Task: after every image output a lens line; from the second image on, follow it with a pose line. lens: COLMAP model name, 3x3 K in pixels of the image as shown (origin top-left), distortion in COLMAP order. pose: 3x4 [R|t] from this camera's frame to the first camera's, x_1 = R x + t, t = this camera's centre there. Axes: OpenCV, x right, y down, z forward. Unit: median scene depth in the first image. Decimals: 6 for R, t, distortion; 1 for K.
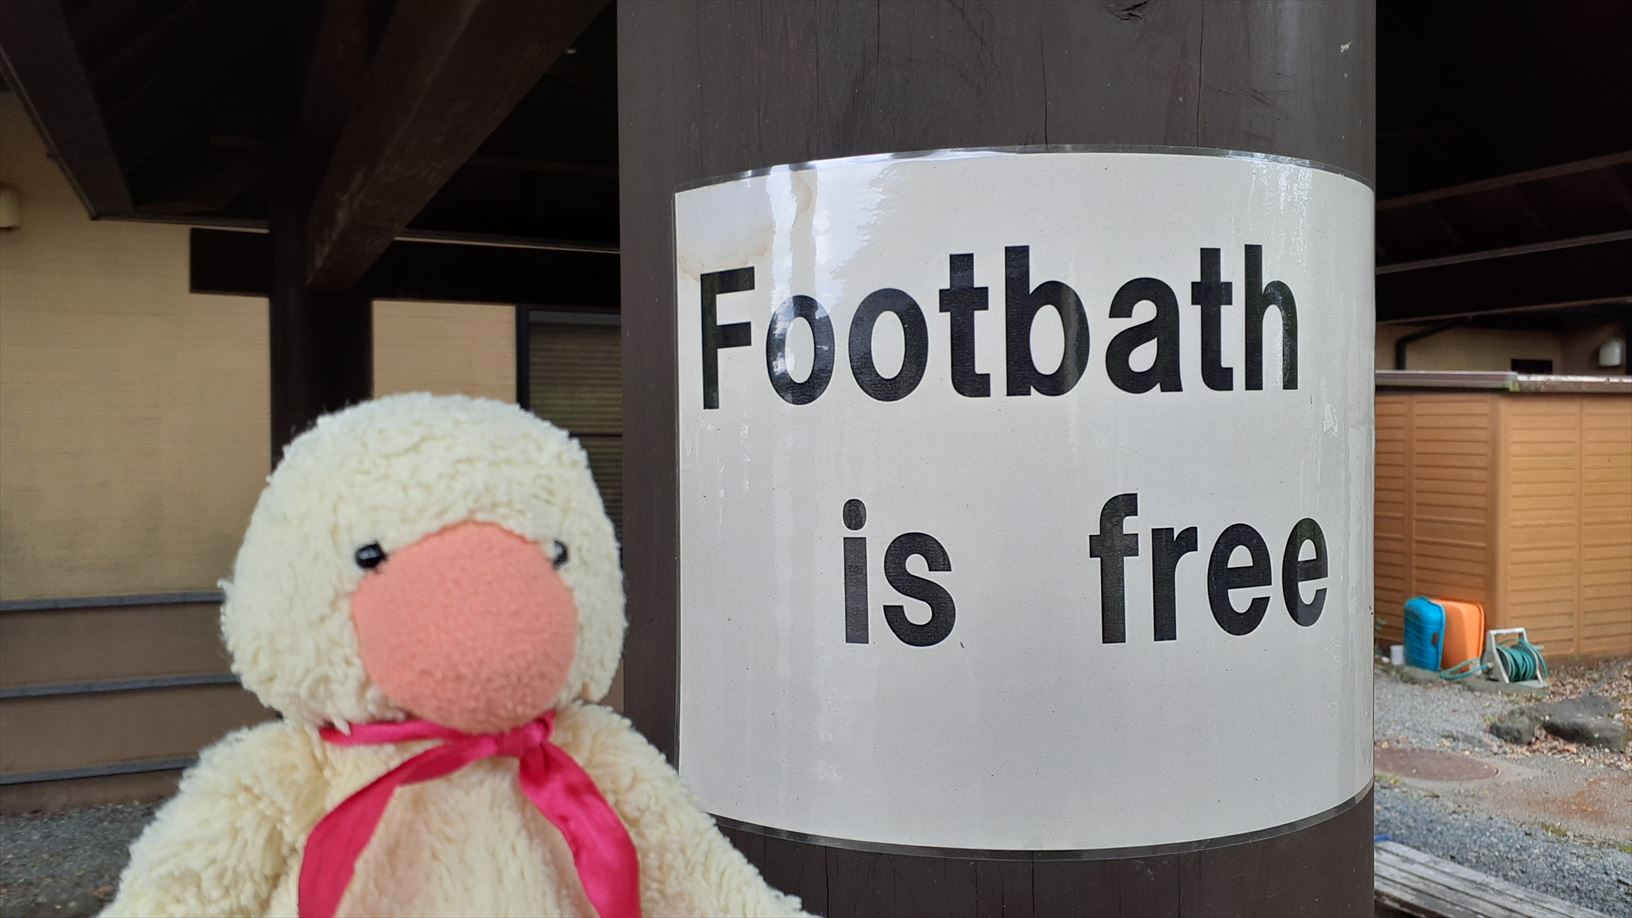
lens RADIAL K [[1266.4, 0, 816.0], [0, 1266.4, 459.0], [0, 0, 1]] dist [0.003964, 0.000458]
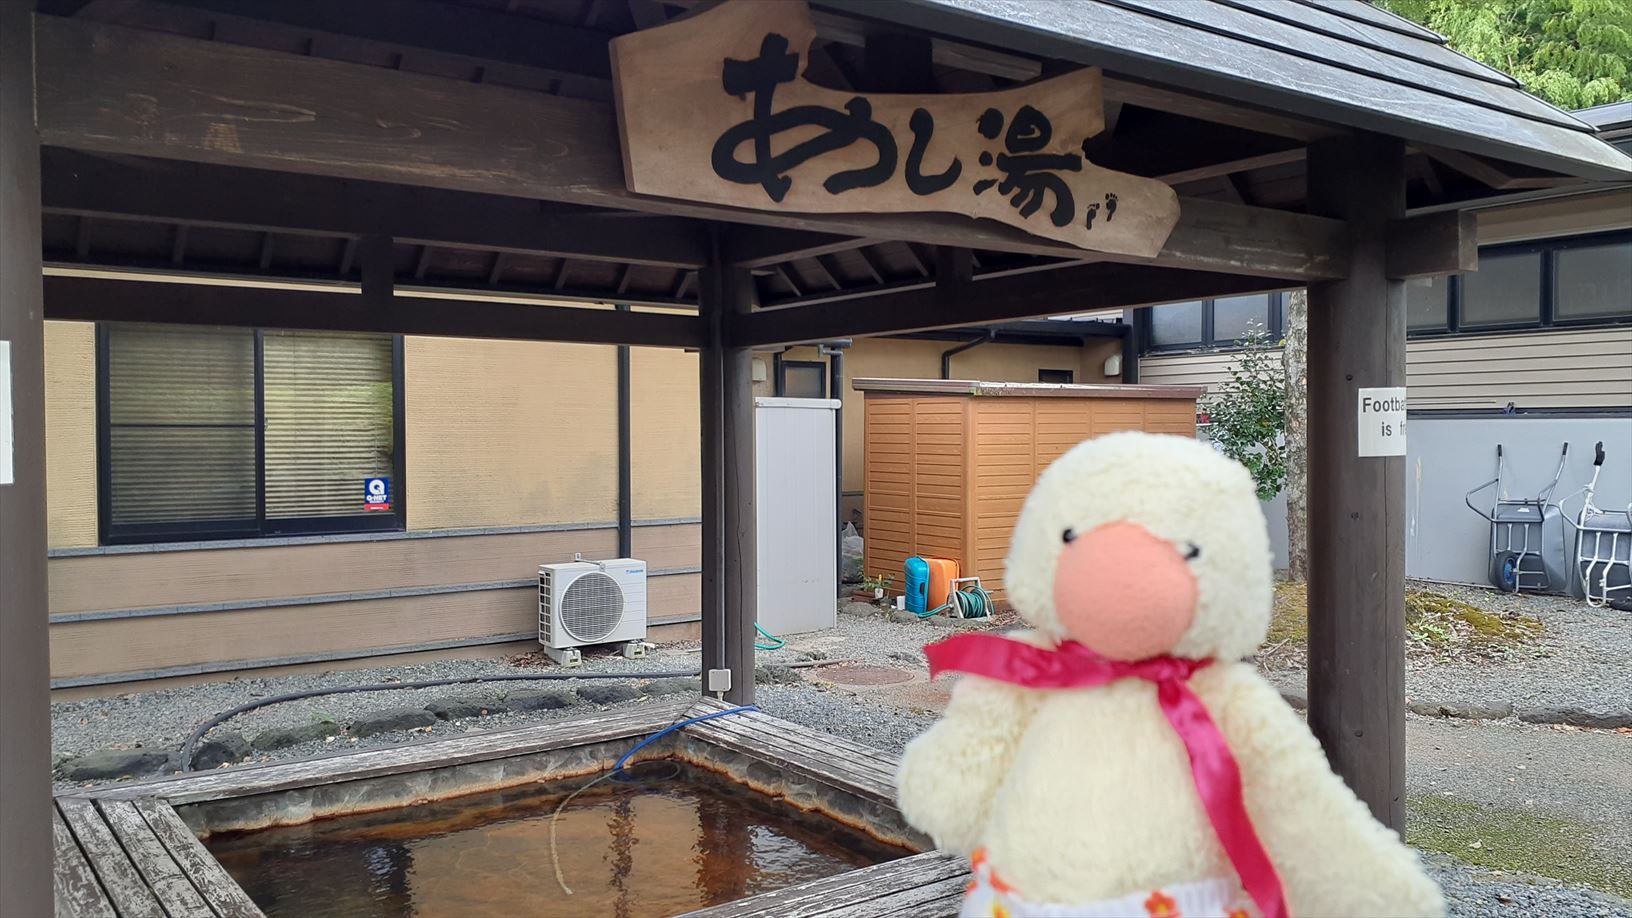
lens RADIAL K [[1266.4, 0, 816.0], [0, 1266.4, 459.0], [0, 0, 1]] dist [0.003964, 0.000458]
pose [[0.986505, -0.005147, 0.163651, 0.175507], [0.006166, 0.999965, -0.005718, 0.018124], [-0.163616, 0.006650, 0.986502, -0.241041]]
